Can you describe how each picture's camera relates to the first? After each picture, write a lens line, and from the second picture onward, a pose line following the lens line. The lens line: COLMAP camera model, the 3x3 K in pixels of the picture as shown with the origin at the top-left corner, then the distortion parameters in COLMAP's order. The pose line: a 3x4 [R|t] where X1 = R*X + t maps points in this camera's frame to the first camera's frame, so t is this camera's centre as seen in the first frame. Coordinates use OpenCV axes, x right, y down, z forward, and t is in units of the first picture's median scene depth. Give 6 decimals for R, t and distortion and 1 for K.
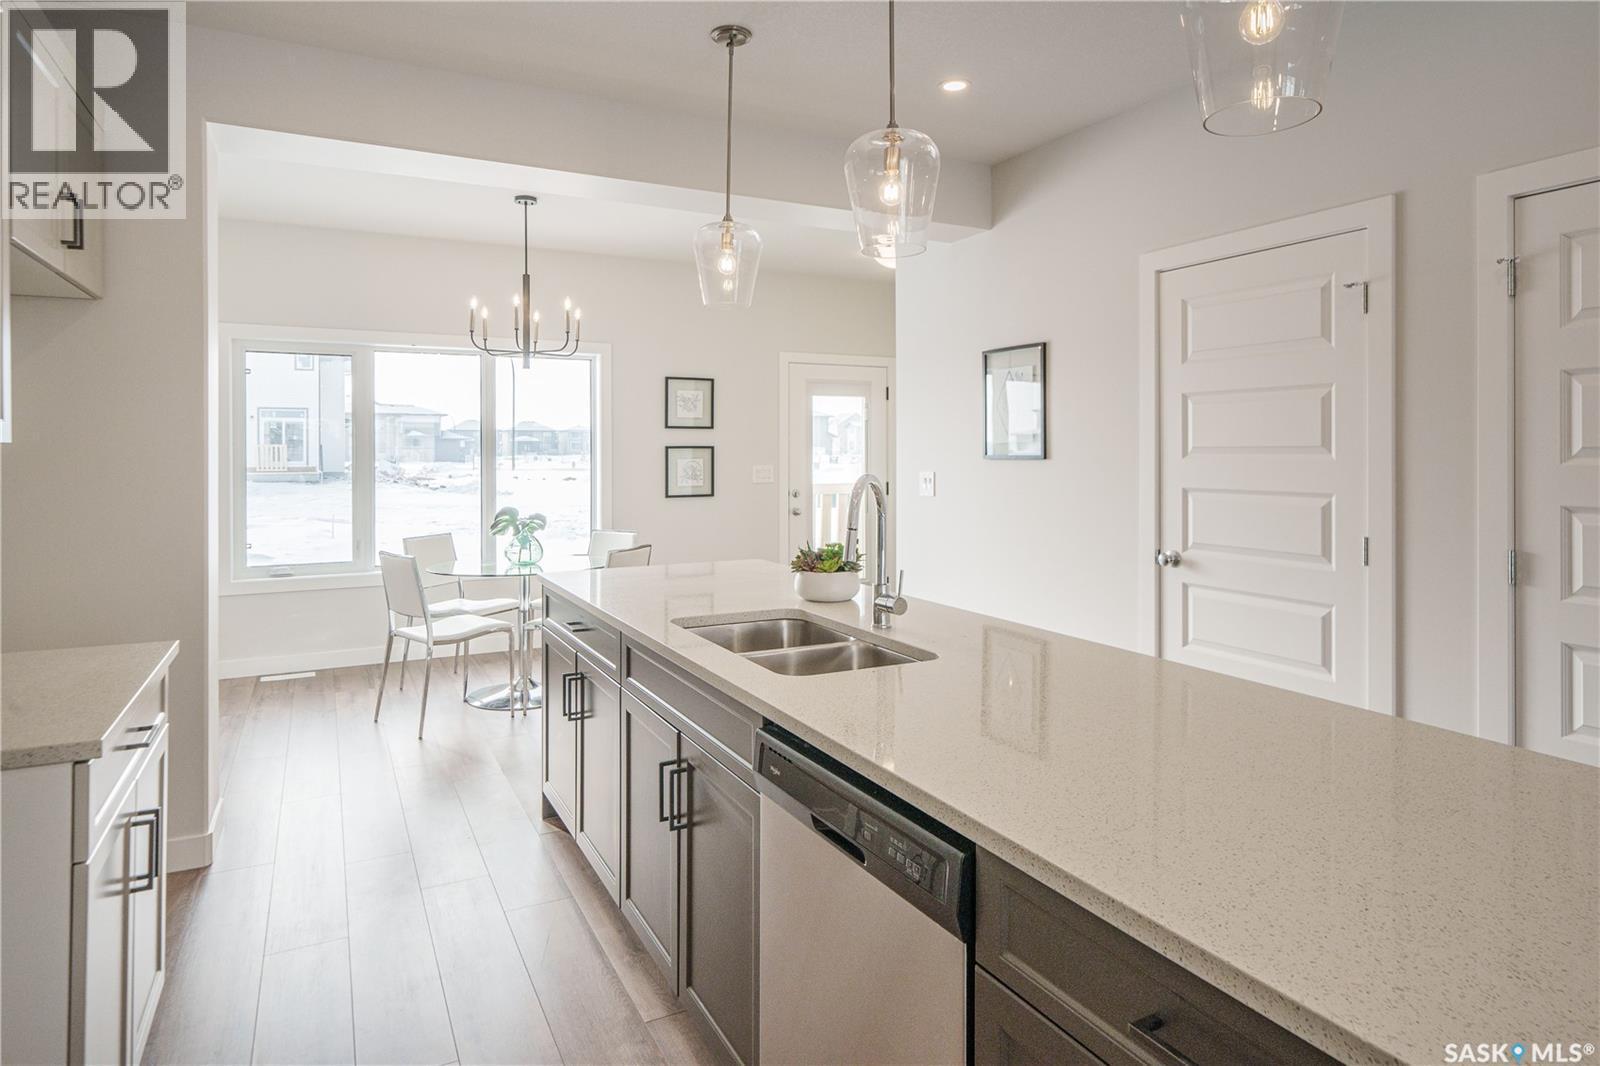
lens RADIAL K [[919.3, 0, 806.0], [0, 919.3, 458.8], [0, 0, 1]] dist [0.001841, 0.003112]
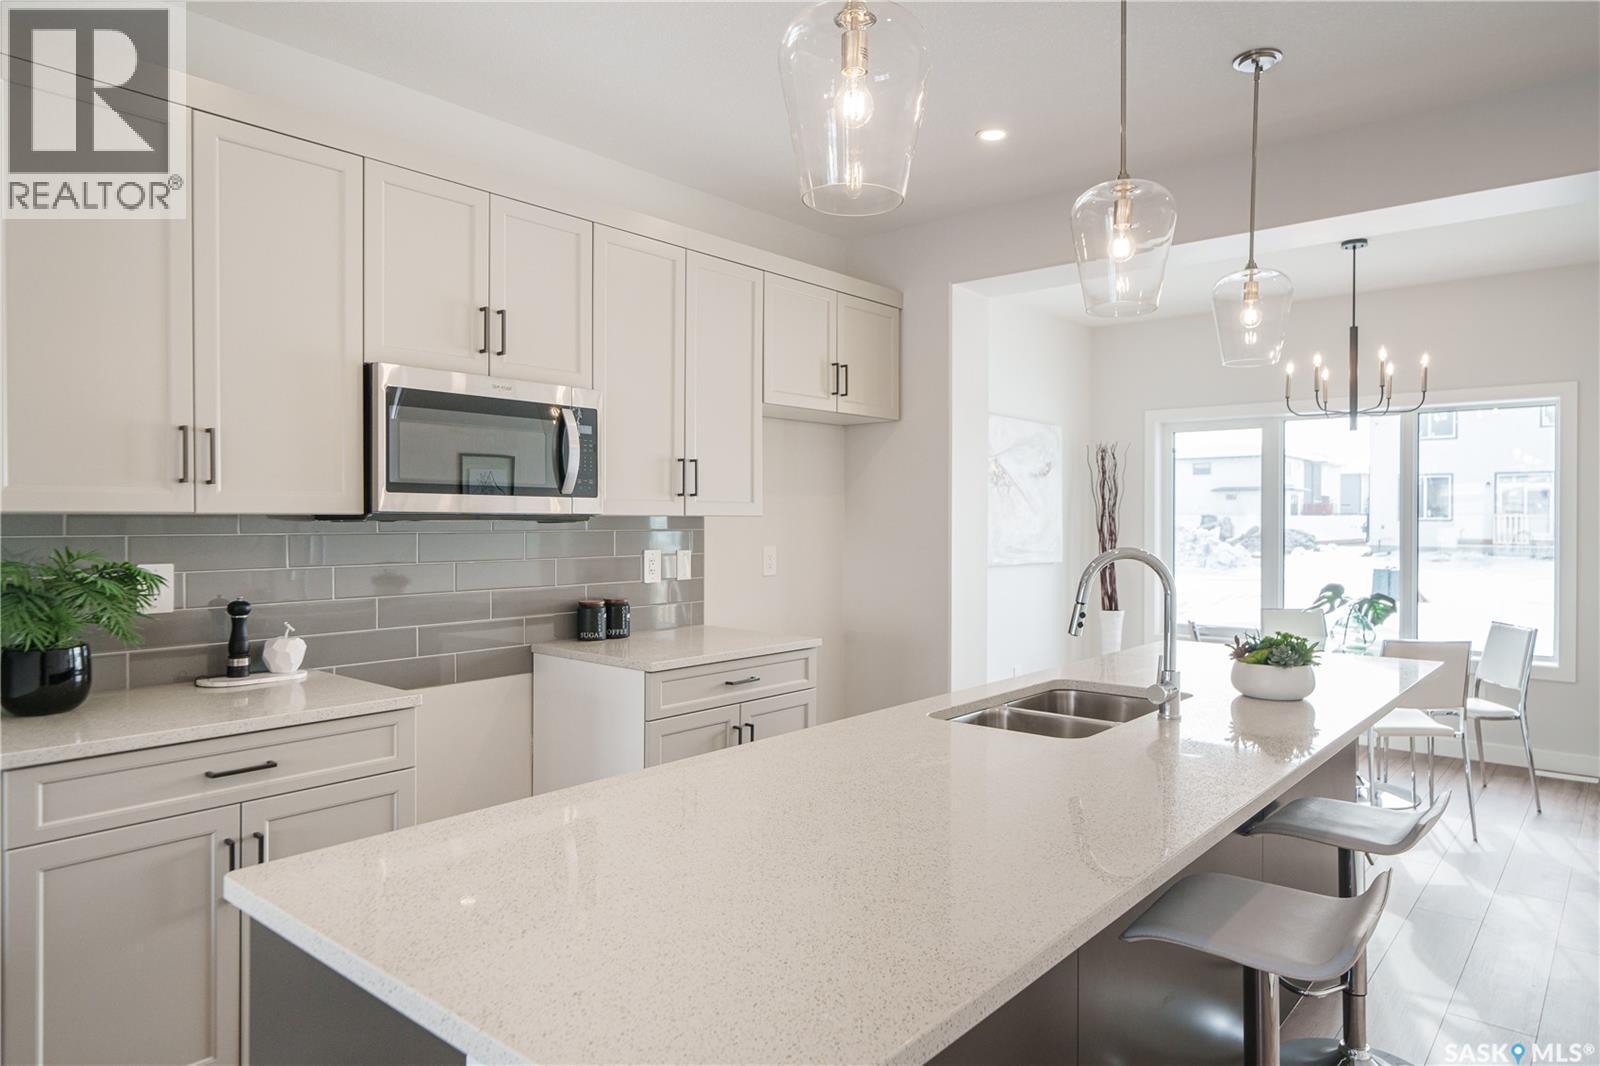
lens RADIAL K [[998.7, 0, 815.7], [0, 998.7, 521.2], [0, 0, 1]] dist [0.006391, 0.003071]
pose [[0.373183, 0.006054, -0.927738, 0.408811], [-0.012944, 0.999915, 0.001318, -0.004522], [0.927667, 0.011517, 0.373230, 0.149404]]
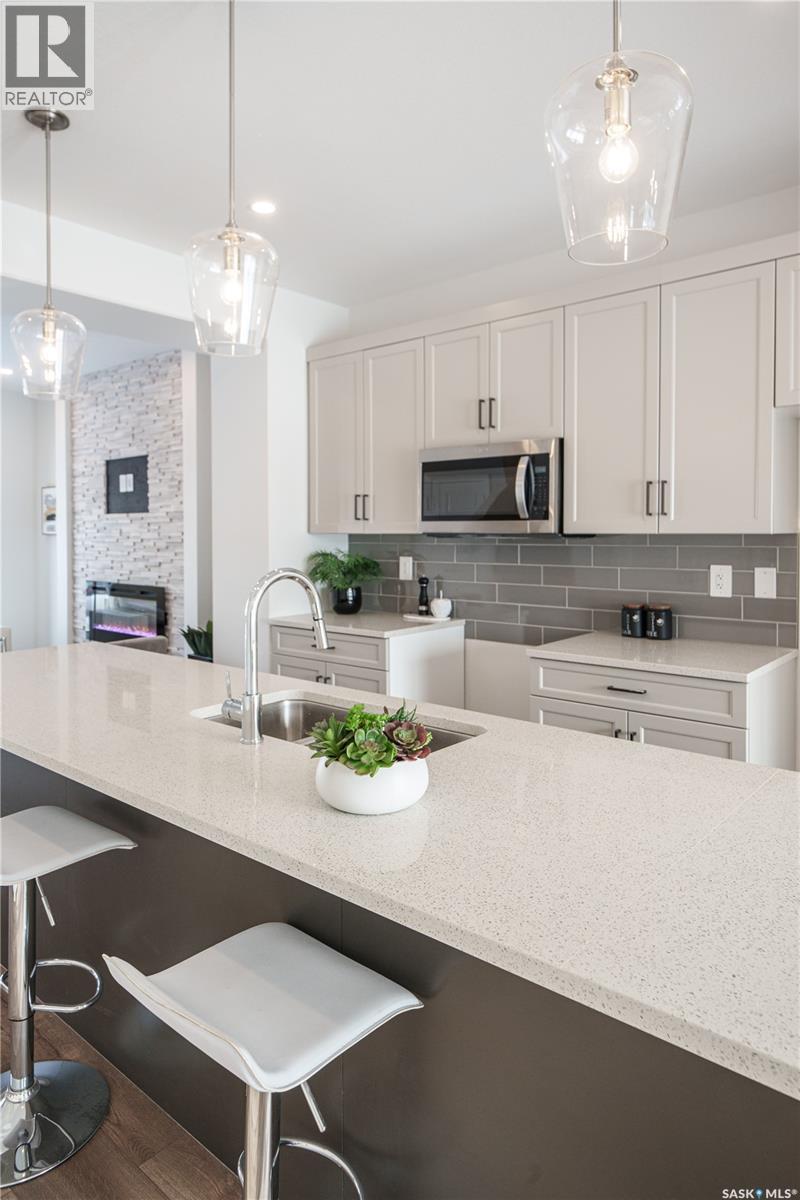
lens RADIAL K [[689.4, 0, 450.1], [0, 689.4, 550.4], [0, 0, 1]] dist [0.001841, 0.003112]
pose [[-0.905042, 0.011280, -0.425172, 0.071097], [-0.002031, 0.999522, 0.030839, -0.009421], [0.425317, 0.028774, -0.904587, 0.768567]]
